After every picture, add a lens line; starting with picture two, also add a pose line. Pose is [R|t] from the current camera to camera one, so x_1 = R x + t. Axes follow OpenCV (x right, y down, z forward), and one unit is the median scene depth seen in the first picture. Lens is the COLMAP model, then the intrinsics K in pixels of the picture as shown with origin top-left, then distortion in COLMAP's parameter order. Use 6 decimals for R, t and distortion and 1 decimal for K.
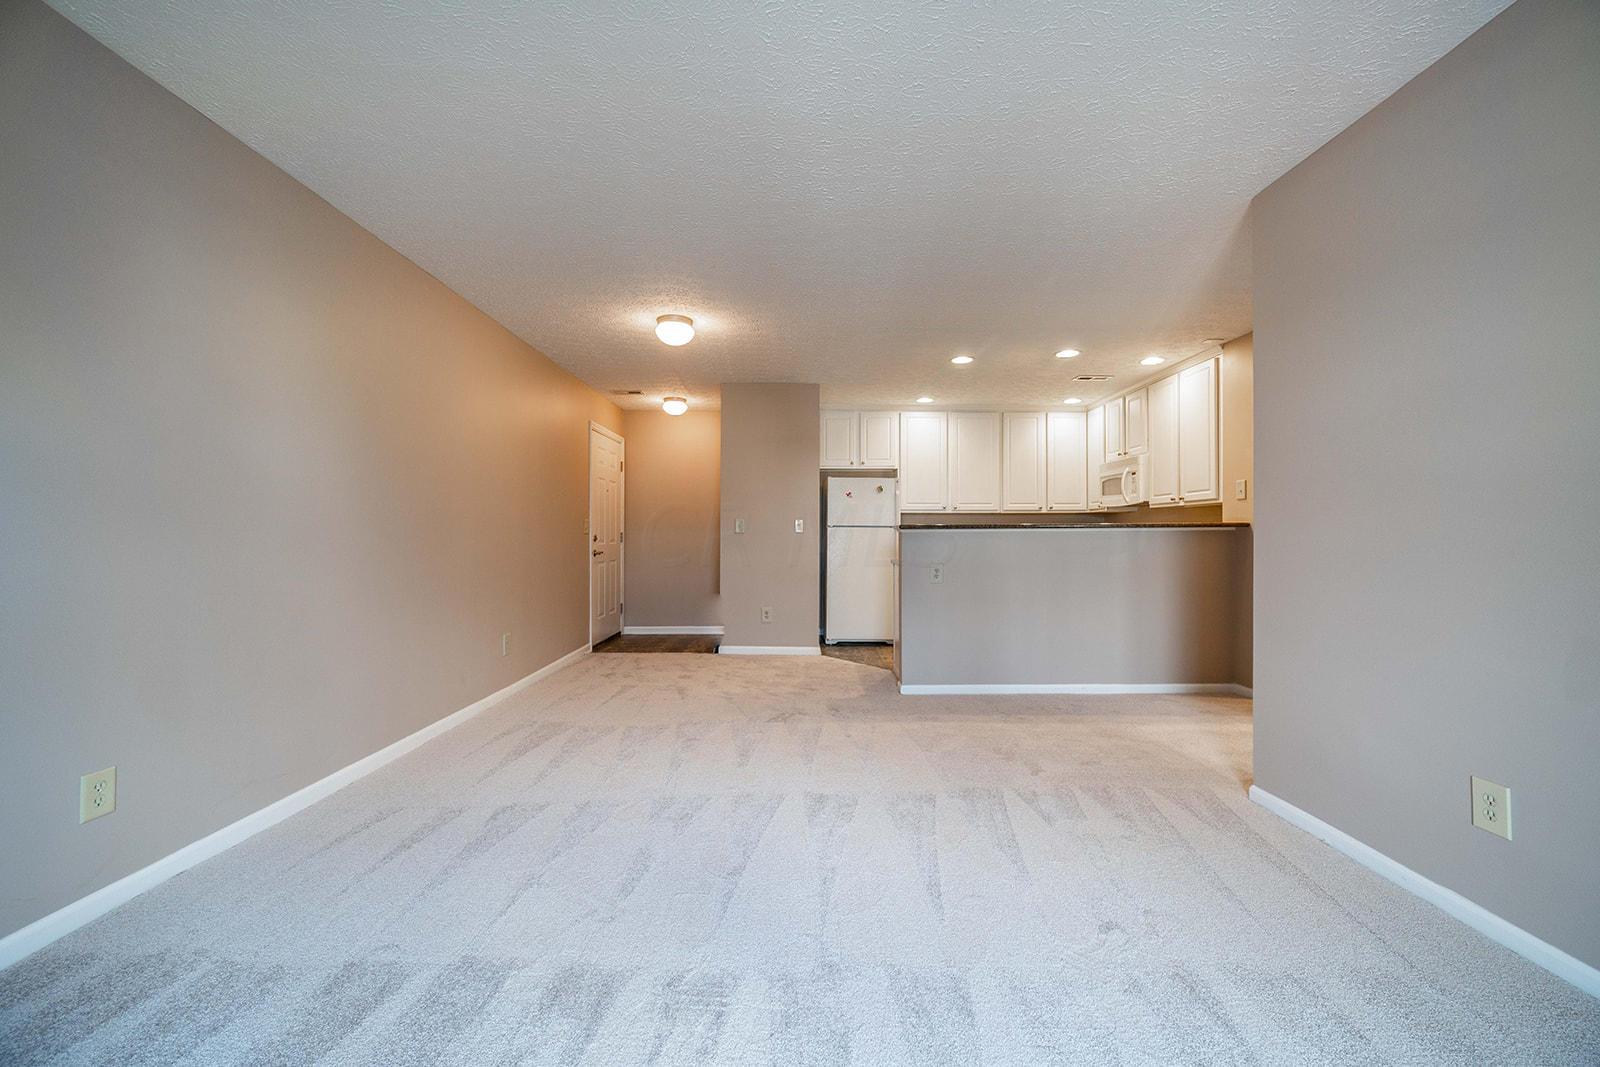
lens RADIAL K [[632.6, 0, 807.9], [0, 632.6, 534.5], [0, 0, 1]] dist [-0.001484, -0.000061]
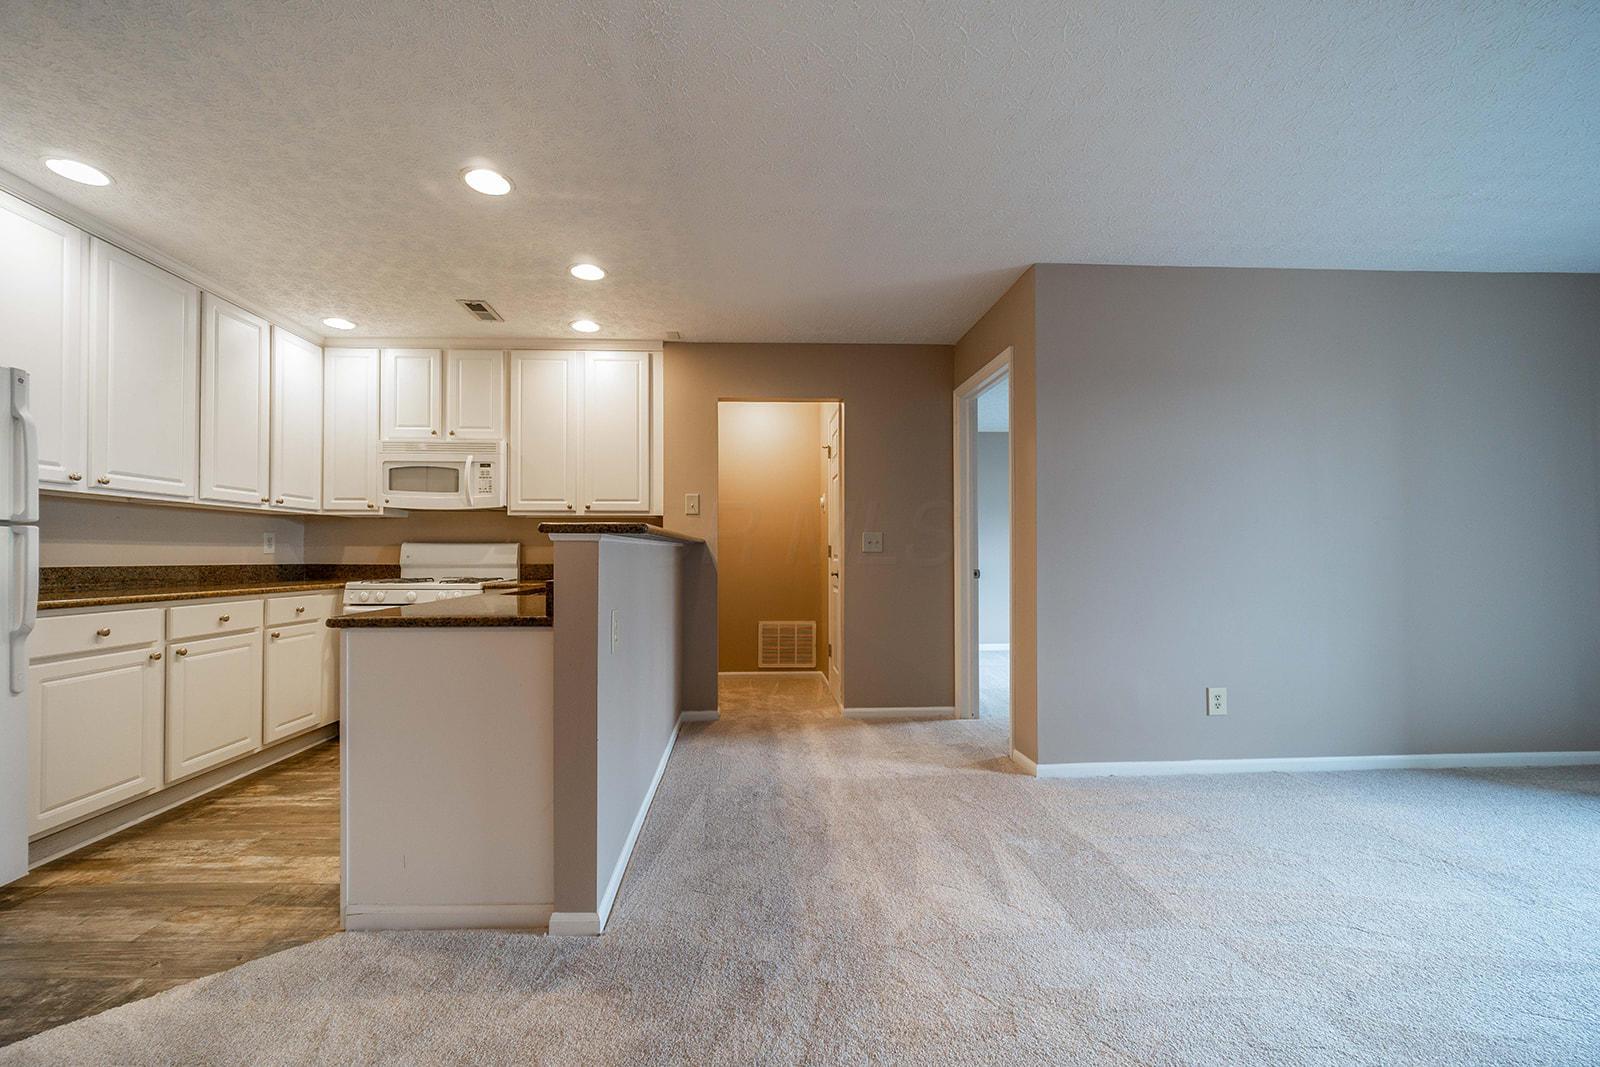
lens RADIAL K [[668.7, 0, 753.9], [0, 668.7, 552.1], [0, 0, 1]] dist [-0.002356, 0.000557]
pose [[-0.032754, 0.006069, 0.999445, -0.239703], [-0.001225, 0.999981, -0.006112, 0.005227], [-0.999463, -0.001425, -0.032746, 0.704439]]
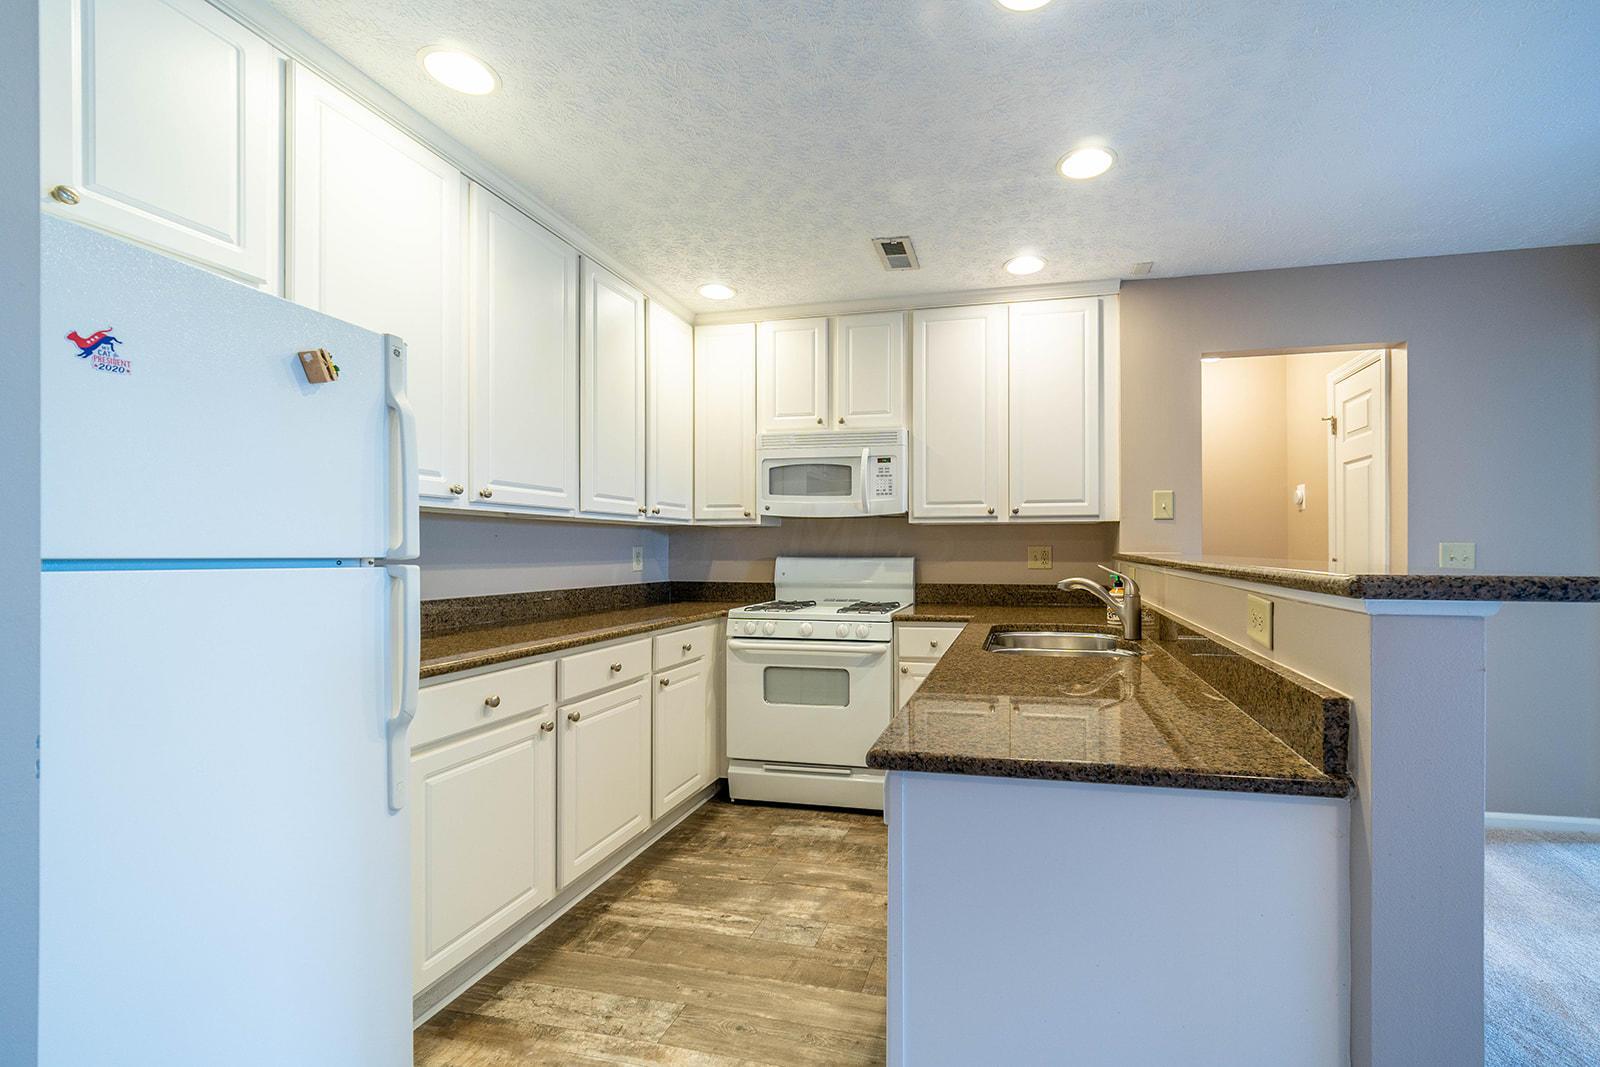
lens RADIAL K [[663.9, 0, 851.4], [0, 663.9, 549.7], [0, 0, 1]] dist [-0.001799, -0.000619]
pose [[0.207283, -0.001319, 0.978280, -0.061029], [0.000981, 0.999999, 0.001140, -0.017756], [-0.978281, 0.000723, 0.207284, 0.884466]]
